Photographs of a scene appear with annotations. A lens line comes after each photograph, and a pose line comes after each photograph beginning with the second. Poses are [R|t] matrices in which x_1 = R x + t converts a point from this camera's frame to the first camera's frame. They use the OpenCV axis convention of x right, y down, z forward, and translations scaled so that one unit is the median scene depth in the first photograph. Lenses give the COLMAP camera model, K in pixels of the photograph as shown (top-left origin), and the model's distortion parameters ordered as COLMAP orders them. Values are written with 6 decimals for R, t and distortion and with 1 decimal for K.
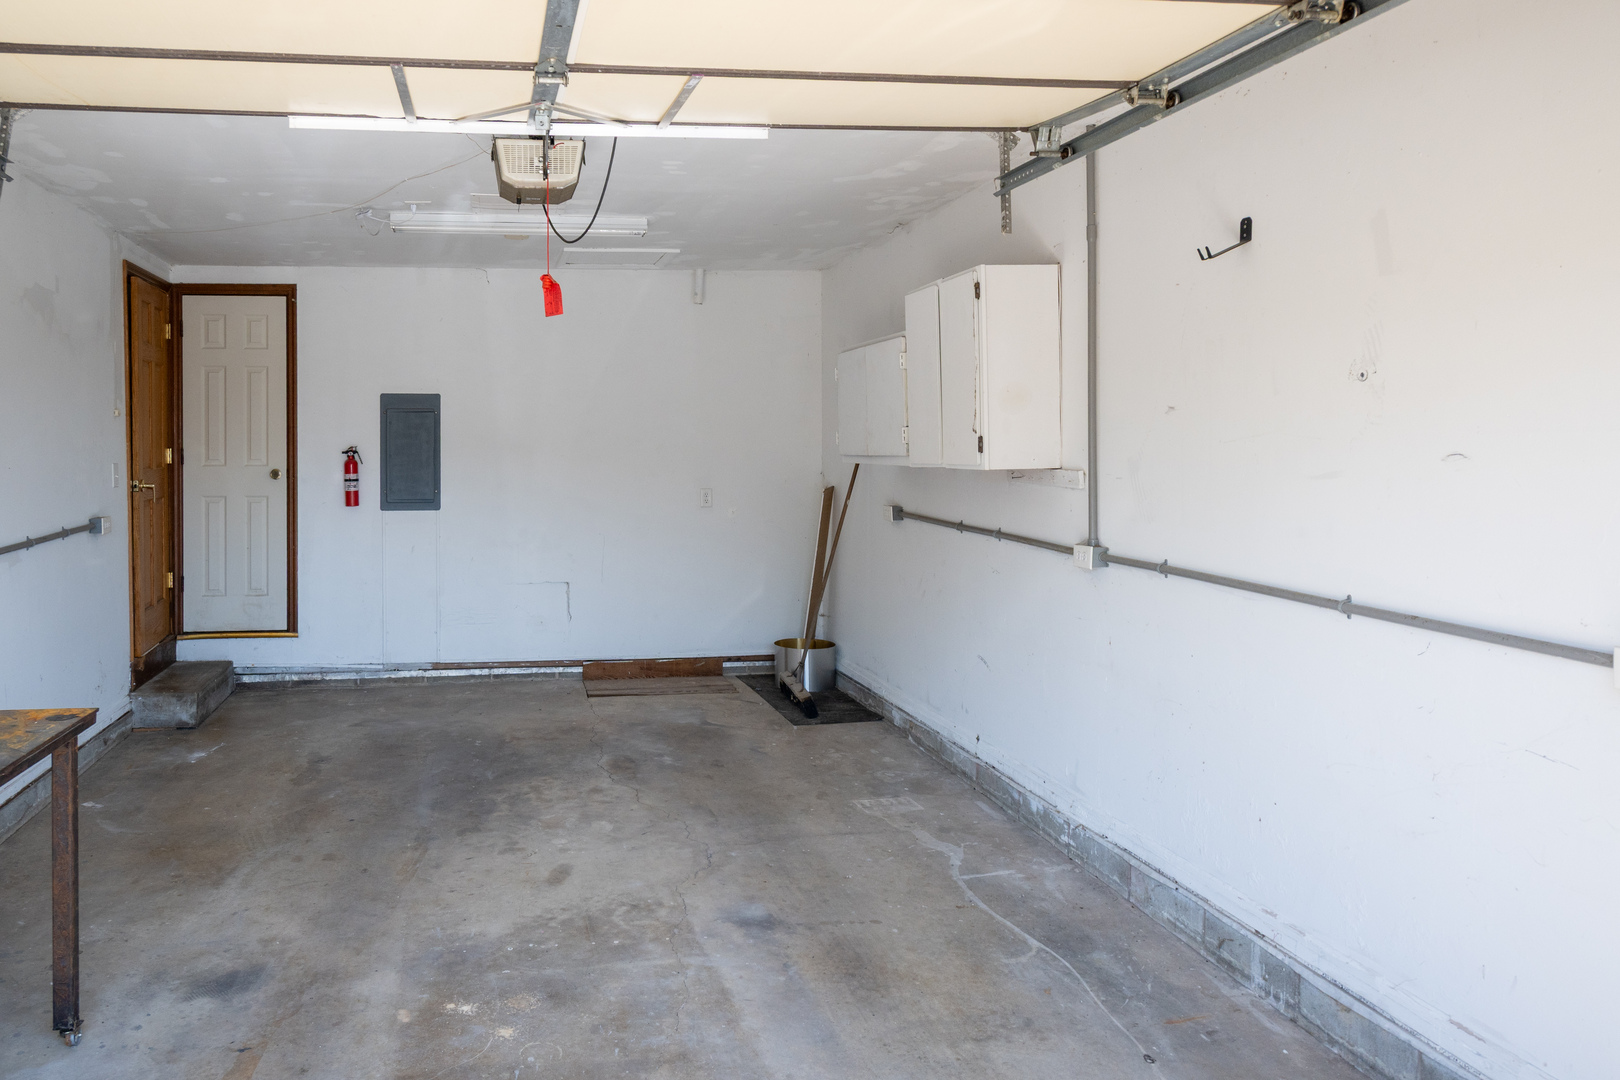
lens RADIAL K [[1047.5, 0, 807.4], [0, 1047.5, 448.0], [0, 0, 1]] dist [-0.003700, 0.000591]
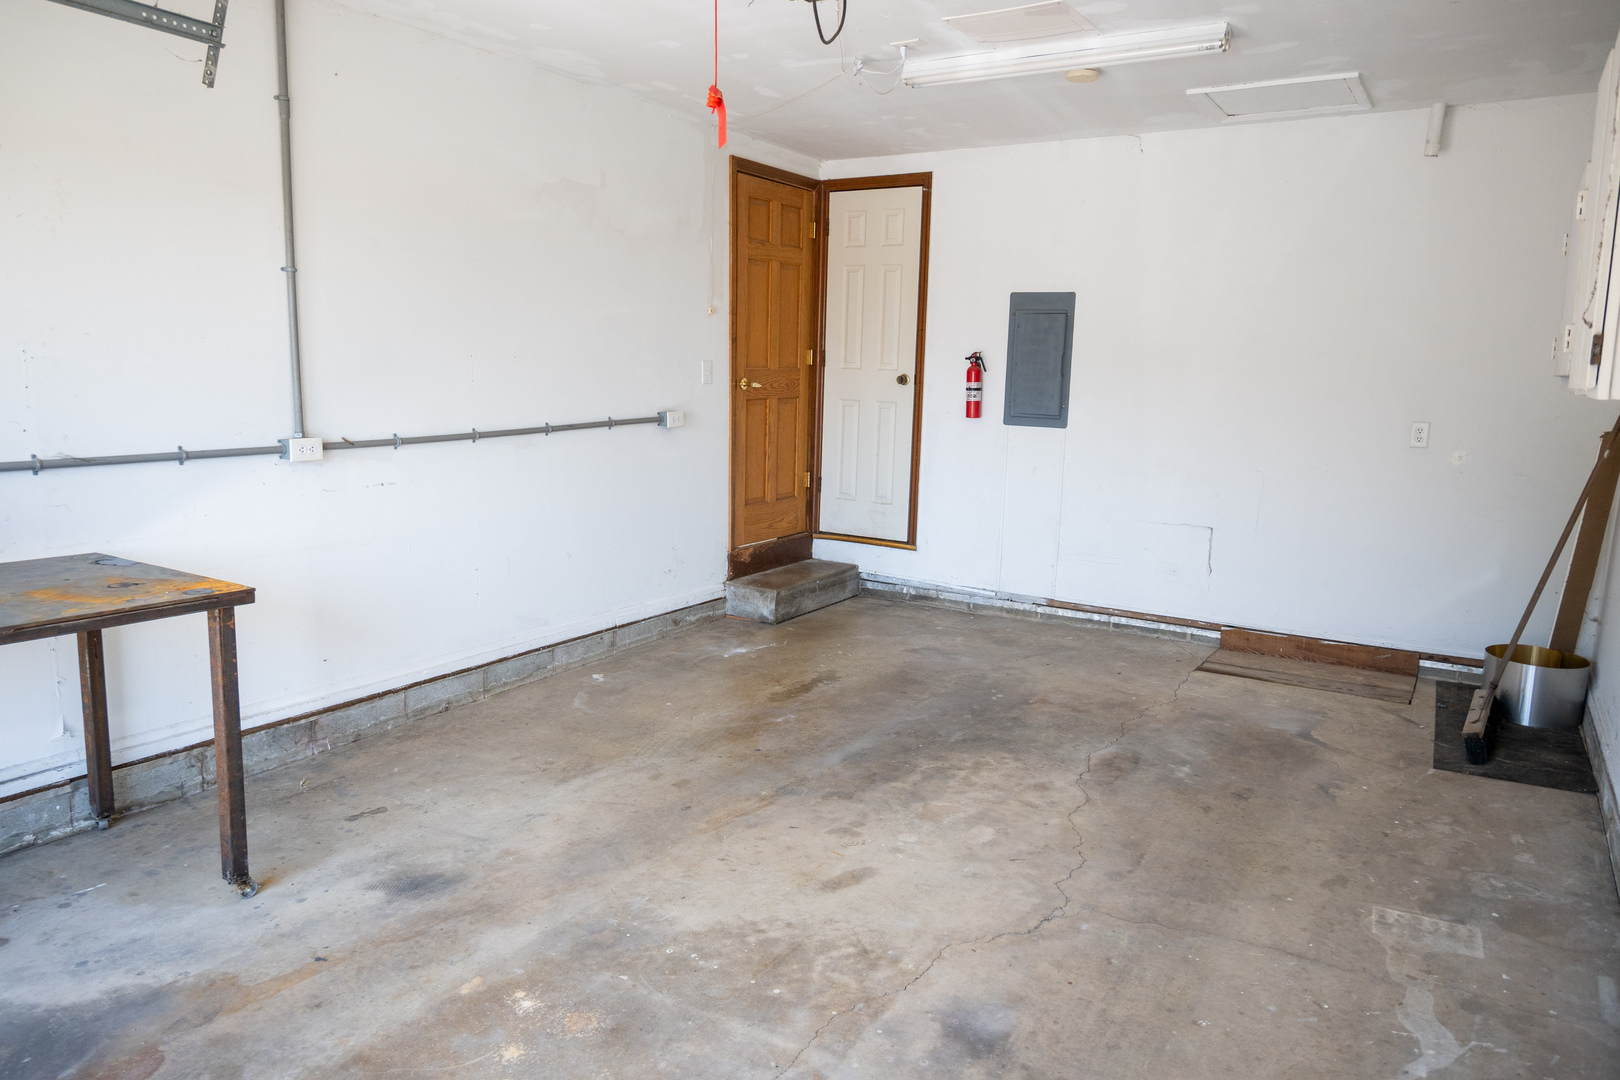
lens RADIAL K [[1142.5, 0, 810.0], [0, 1142.5, 540.0], [0, 0, 1]] dist [-0.005548, 0.001740]
pose [[0.758164, 0.124329, -0.640101, 0.112628], [-0.026243, 0.986677, 0.160562, 0.004308], [0.651536, -0.104934, 0.751326, 0.145612]]
